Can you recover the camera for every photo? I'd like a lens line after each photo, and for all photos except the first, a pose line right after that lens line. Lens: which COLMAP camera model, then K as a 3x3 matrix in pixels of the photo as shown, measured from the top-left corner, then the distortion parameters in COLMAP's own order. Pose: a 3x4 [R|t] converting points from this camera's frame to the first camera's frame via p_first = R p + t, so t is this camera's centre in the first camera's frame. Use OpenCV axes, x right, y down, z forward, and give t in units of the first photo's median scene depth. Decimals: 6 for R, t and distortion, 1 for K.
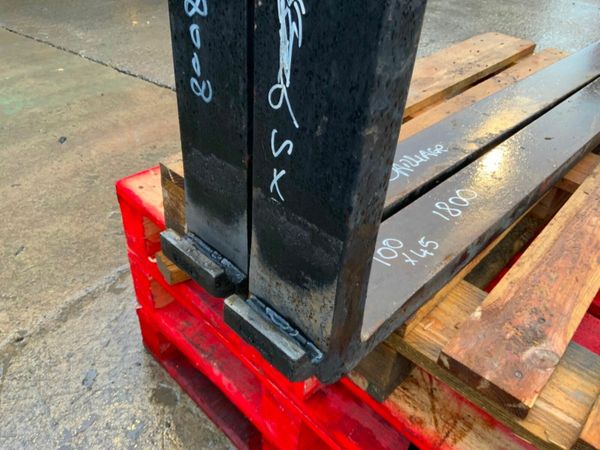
lens RADIAL K [[493.7, 0, 300.0], [0, 493.7, 225.0], [0, 0, 1]] dist [0.116572, -0.267552]
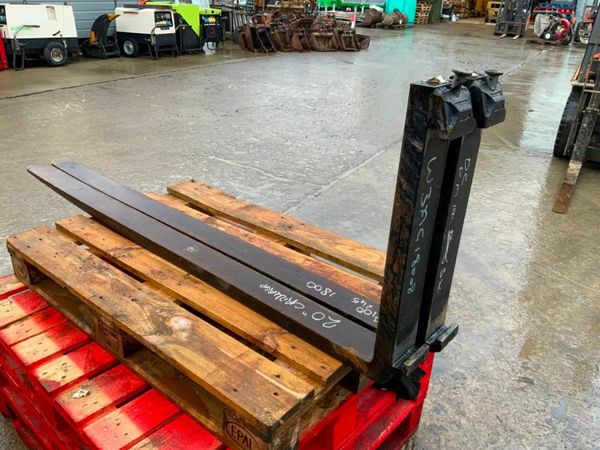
lens RADIAL K [[493.7, 0, 300.0], [0, 493.7, 225.0], [0, 0, 1]] dist [0.116572, -0.267552]
pose [[-0.051184, -0.490935, 0.869691, -2.185657], [0.568326, 0.701757, 0.429585, -1.897993], [-0.821210, 0.516256, 0.243092, 0.717187]]
